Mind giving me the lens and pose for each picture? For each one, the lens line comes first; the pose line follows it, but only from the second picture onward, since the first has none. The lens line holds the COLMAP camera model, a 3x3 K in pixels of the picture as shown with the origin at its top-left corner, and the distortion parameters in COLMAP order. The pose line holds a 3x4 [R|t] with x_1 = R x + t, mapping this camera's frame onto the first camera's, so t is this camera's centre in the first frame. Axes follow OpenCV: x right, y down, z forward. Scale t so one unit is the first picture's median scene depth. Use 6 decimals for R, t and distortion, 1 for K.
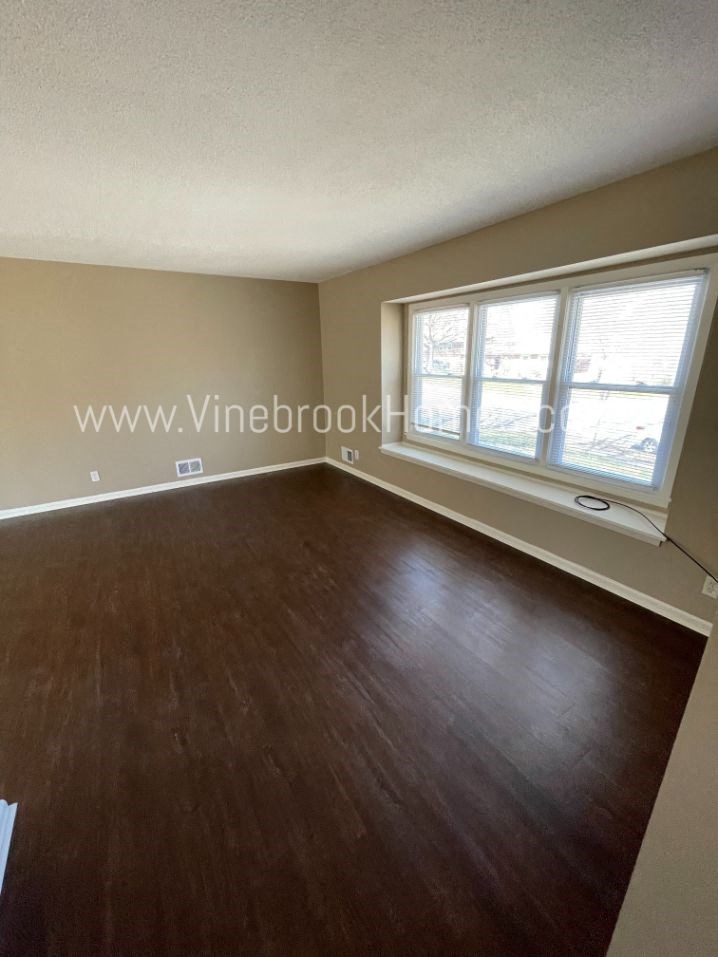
lens RADIAL K [[391.1, 0, 356.8], [0, 391.1, 474.9], [0, 0, 1]] dist [-0.002523, -0.000193]
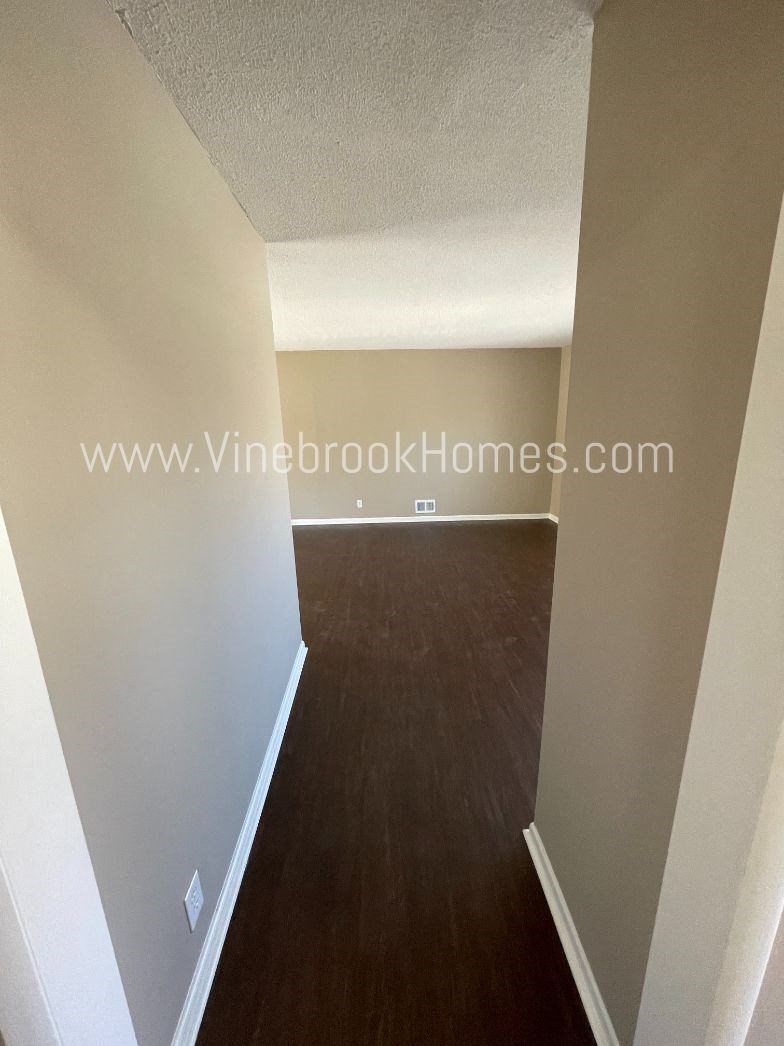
lens RADIAL K [[427.5, 0, 397.3], [0, 427.5, 525.1], [0, 0, 1]] dist [-0.002523, -0.000193]
pose [[0.874284, 0.123429, -0.469460, 0.126151], [-0.143492, 0.989626, -0.007040, 0.060597], [0.463722, 0.073518, 0.882925, -0.207301]]
